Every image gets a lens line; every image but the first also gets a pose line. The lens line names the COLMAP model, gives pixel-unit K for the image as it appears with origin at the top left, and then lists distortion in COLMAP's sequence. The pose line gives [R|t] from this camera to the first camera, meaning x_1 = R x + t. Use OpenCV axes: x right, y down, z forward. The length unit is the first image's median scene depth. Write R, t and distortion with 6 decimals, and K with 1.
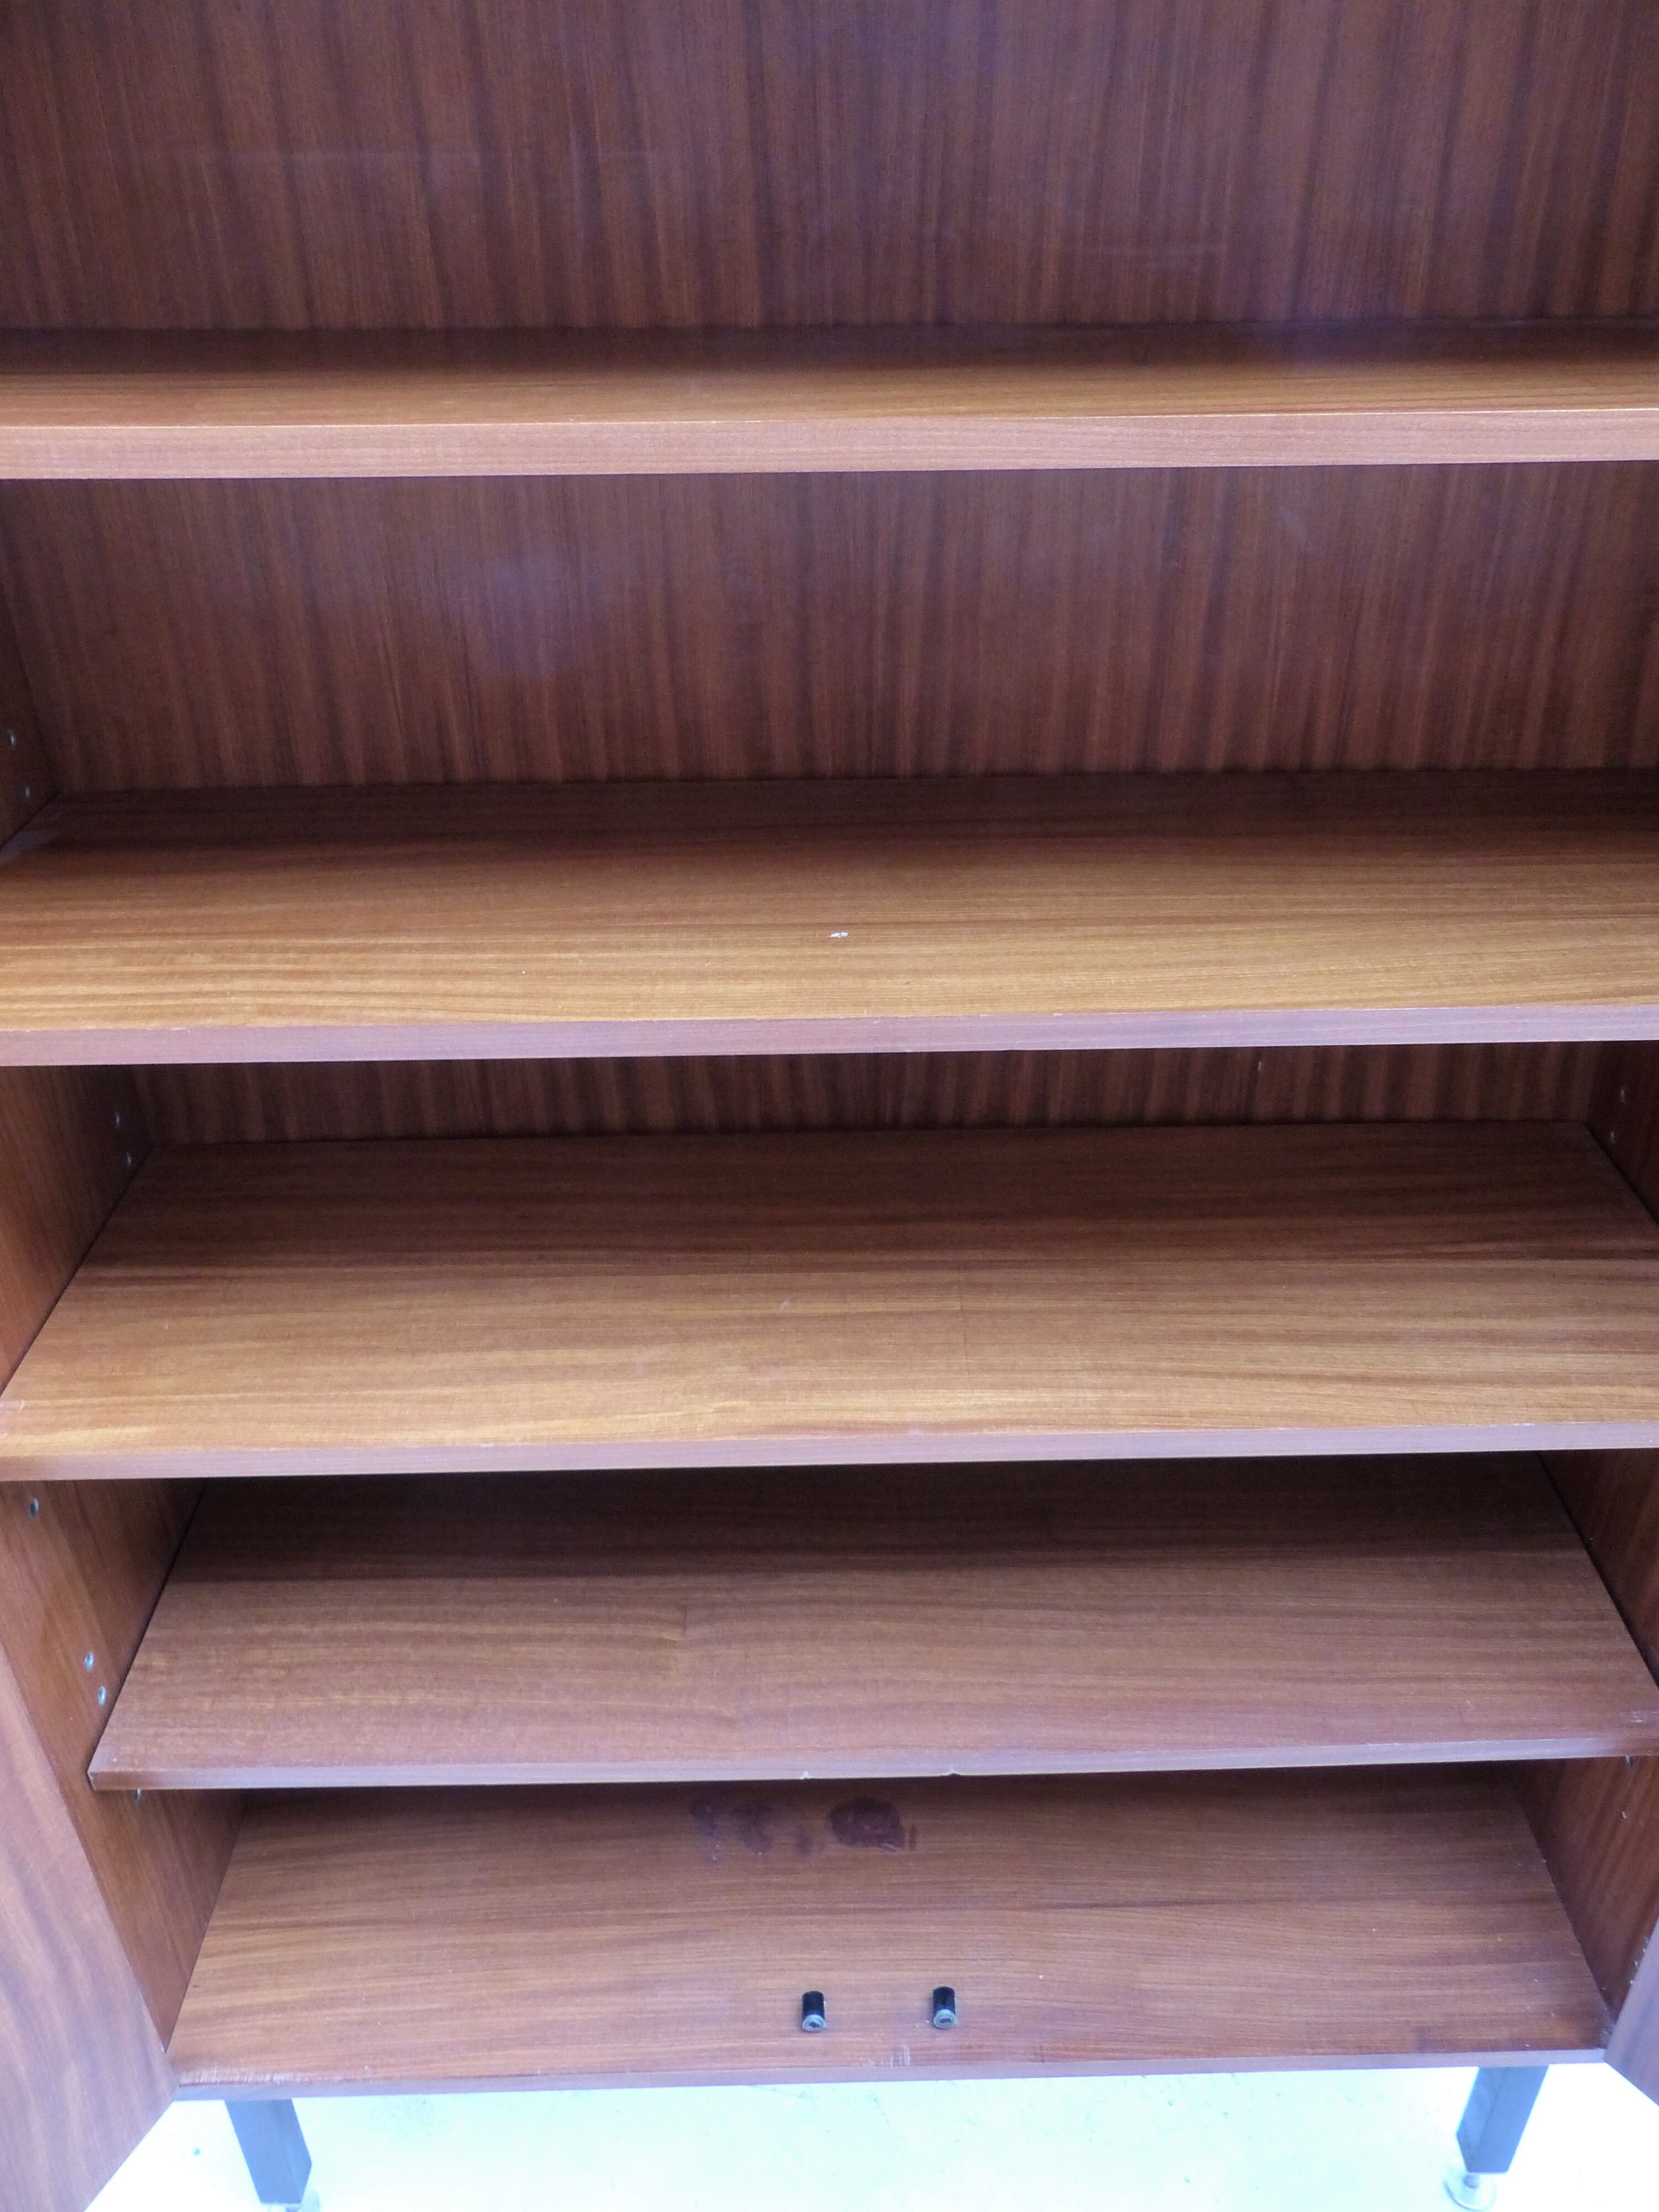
lens RADIAL K [[1673.3, 0, 829.5], [0, 1673.3, 1106.0], [0, 0, 1]] dist [-0.010445, -0.005050]
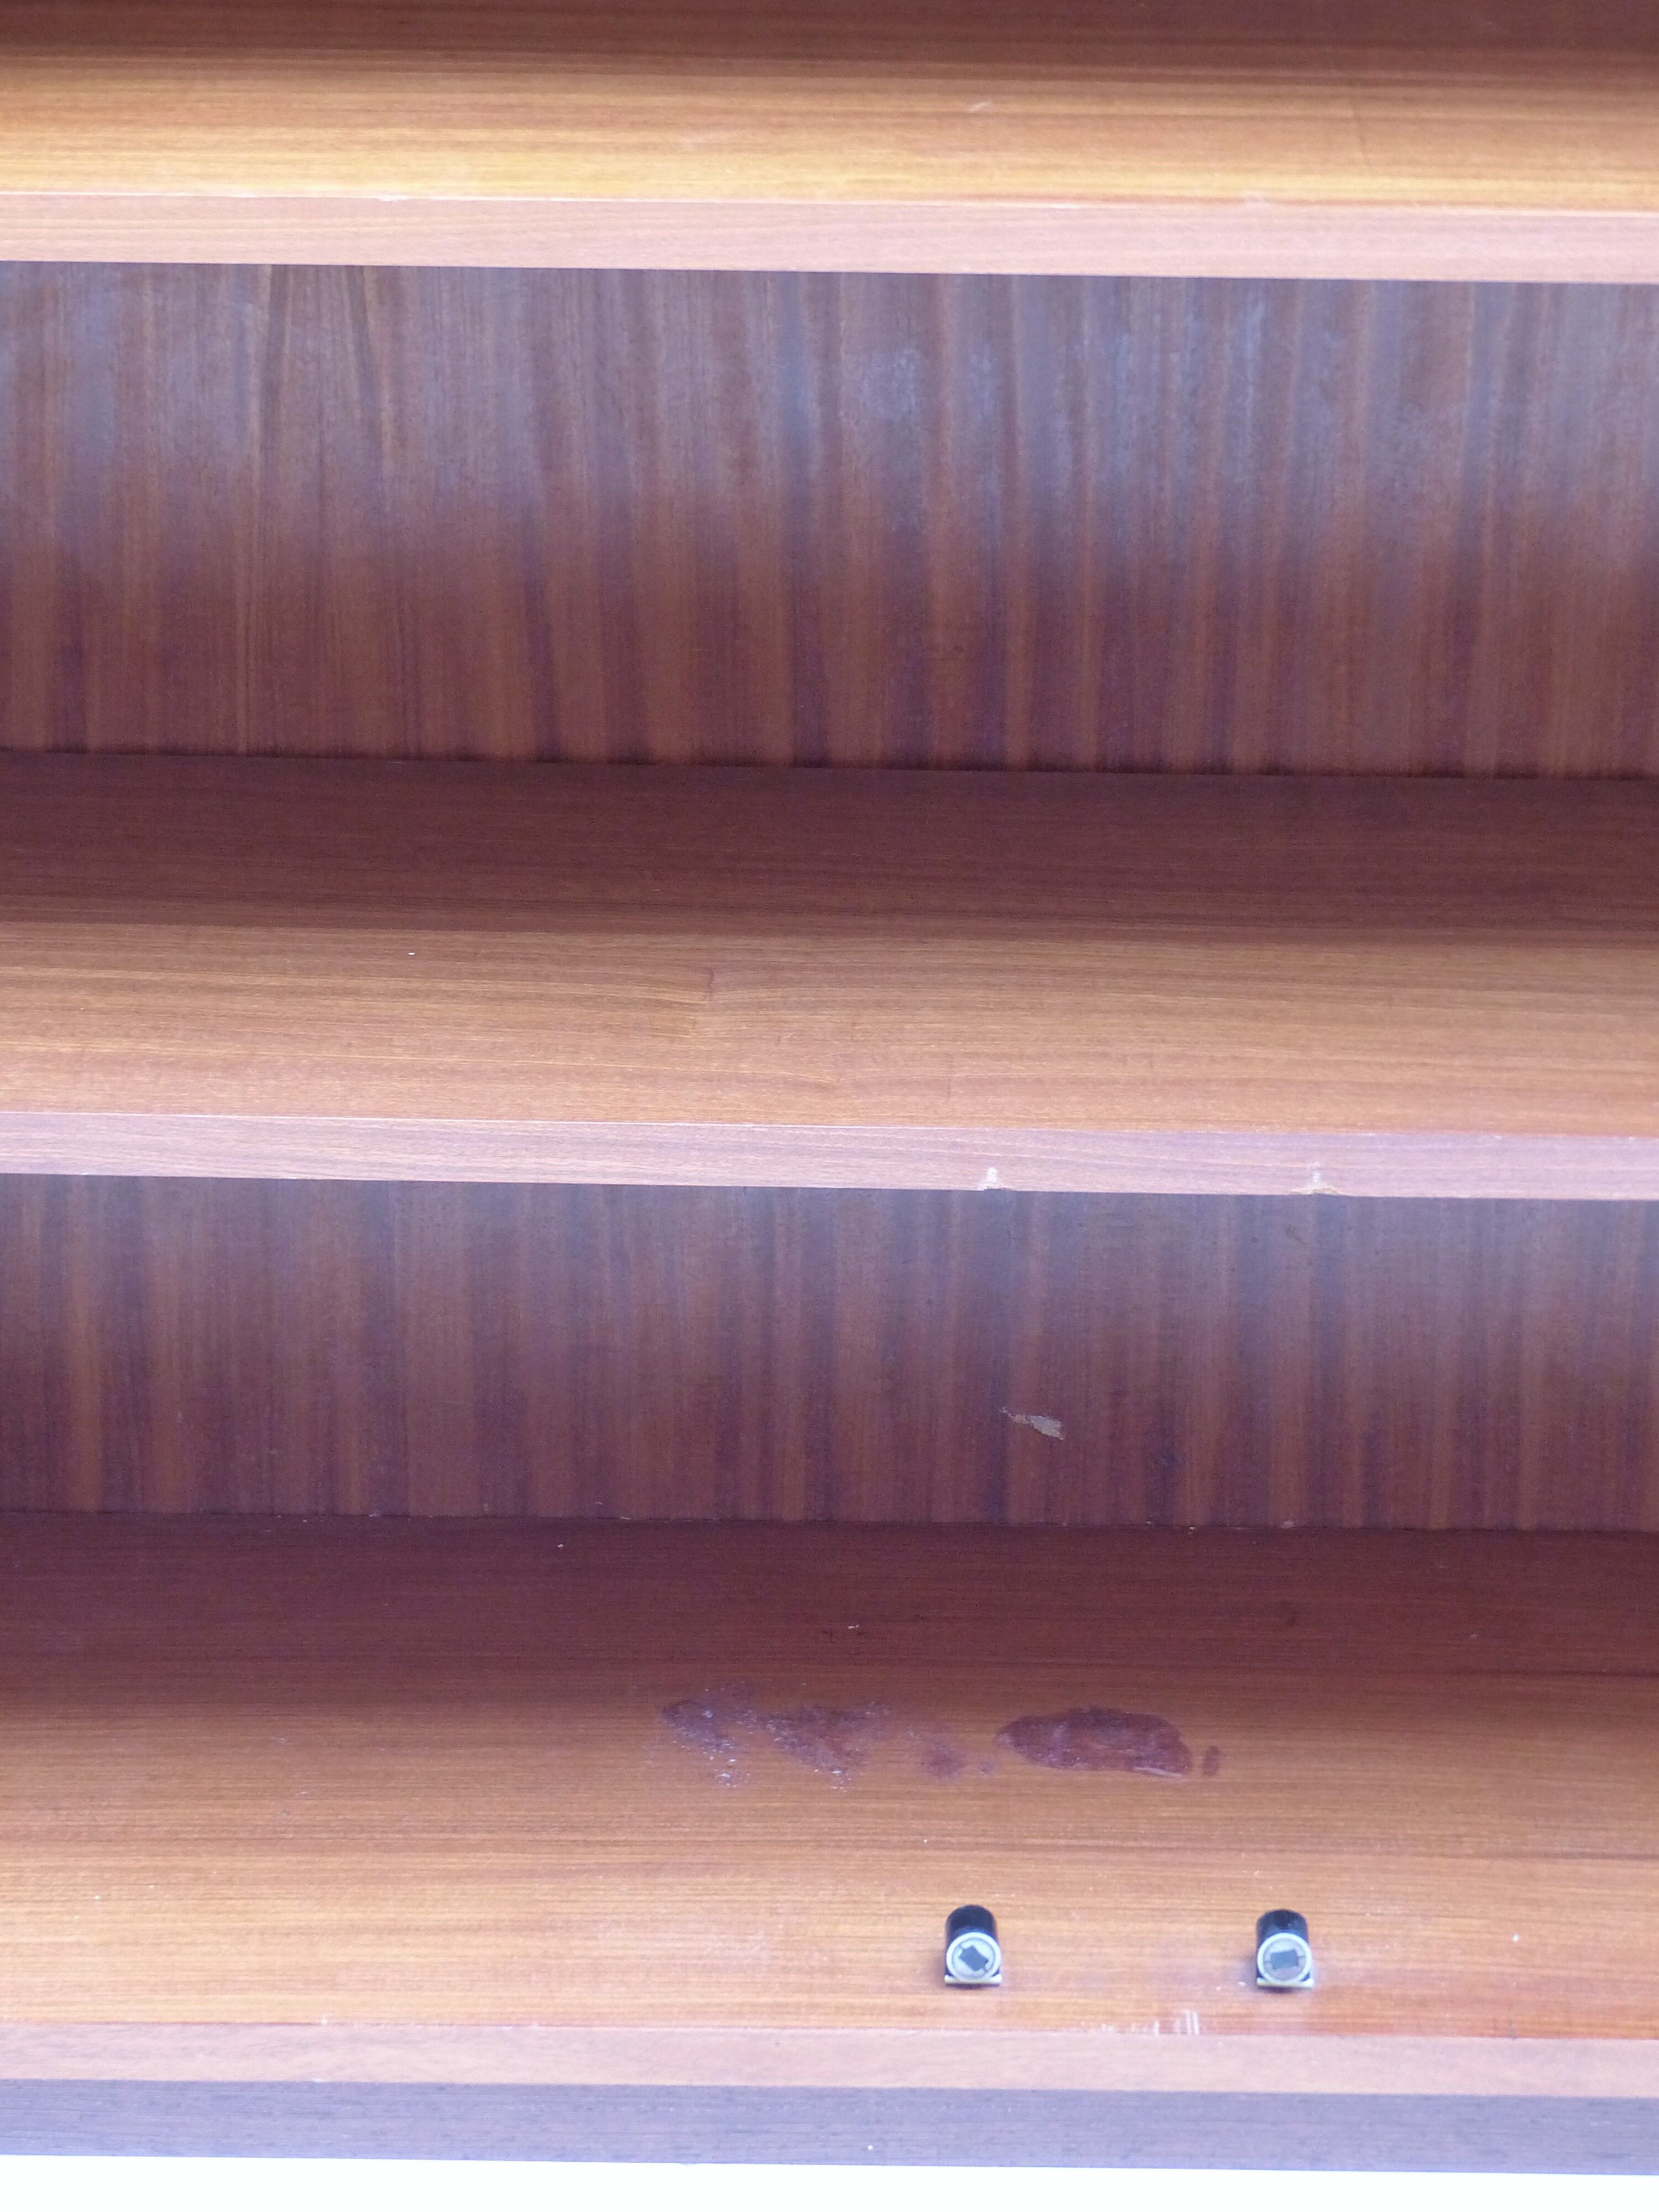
lens RADIAL K [[6927.2, 0, 829.5], [0, 6927.2, 1106.0], [0, 0, 1]] dist [0.094230, -0.197020]
pose [[0.999427, 0.033356, -0.005786, -0.043774], [-0.033853, 0.983259, -0.179039, 0.666166], [-0.000283, 0.179132, 0.983825, -0.783519]]
